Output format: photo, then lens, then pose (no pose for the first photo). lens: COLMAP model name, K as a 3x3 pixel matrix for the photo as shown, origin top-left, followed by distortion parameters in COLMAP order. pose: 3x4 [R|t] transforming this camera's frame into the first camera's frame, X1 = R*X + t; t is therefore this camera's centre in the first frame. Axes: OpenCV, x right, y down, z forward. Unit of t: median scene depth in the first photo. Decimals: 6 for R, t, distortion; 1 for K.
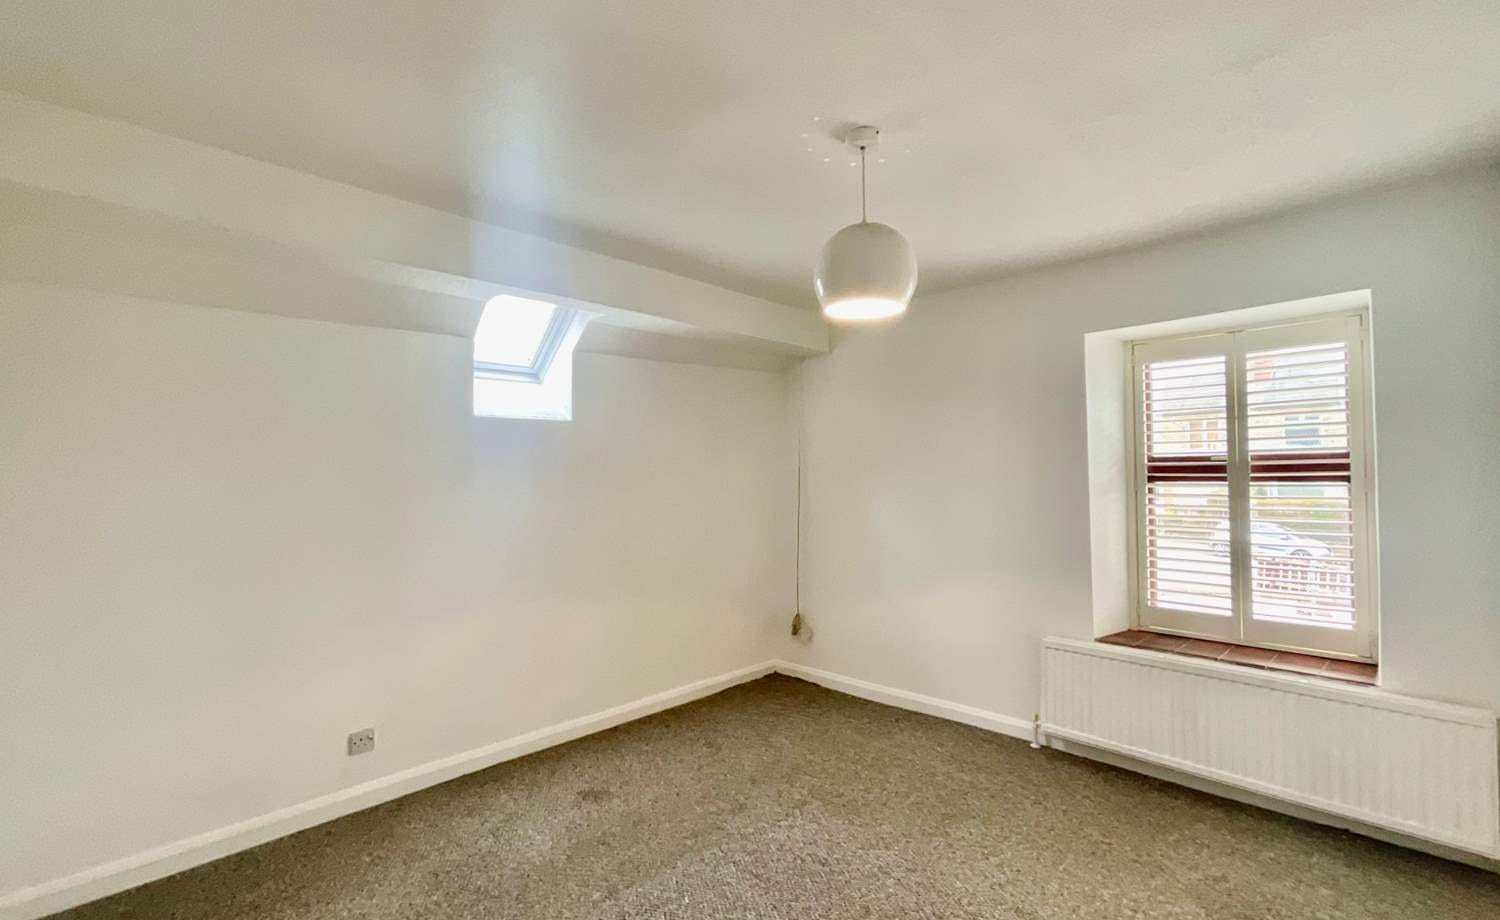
lens RADIAL K [[629.7, 0, 744.5], [0, 629.7, 462.7], [0, 0, 1]] dist [0.000679, 0.000742]
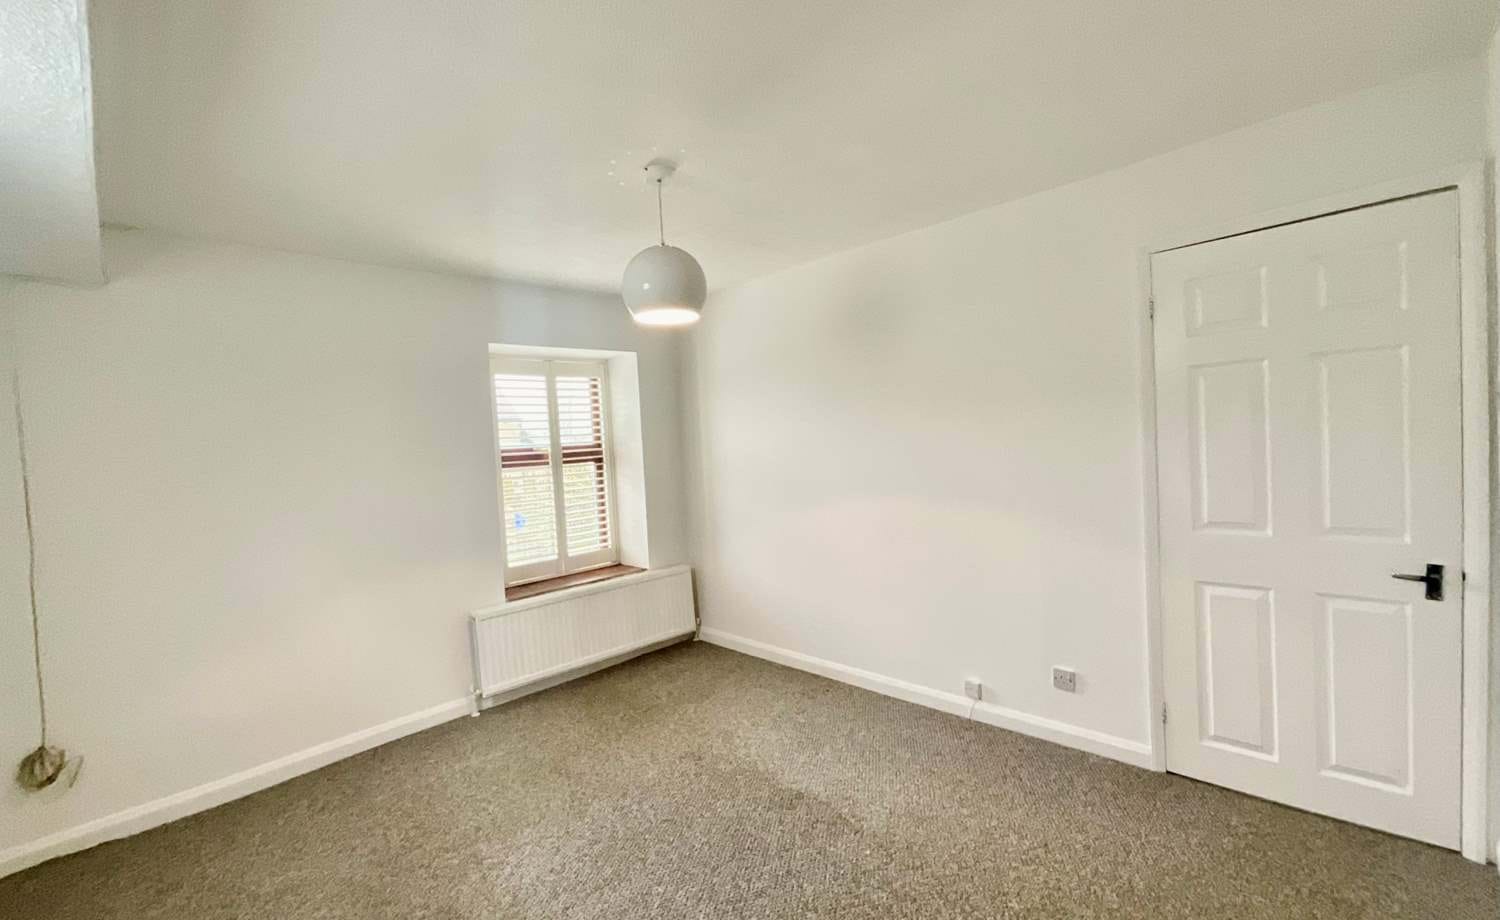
lens RADIAL K [[629.7, 0, 744.5], [0, 629.7, 462.7], [0, 0, 1]] dist [0.000679, 0.000742]
pose [[0.010249, -0.023354, 0.999675, -0.627919], [0.038806, 0.998983, 0.022939, 0.008528], [-0.999194, 0.038558, 0.011145, 0.521700]]
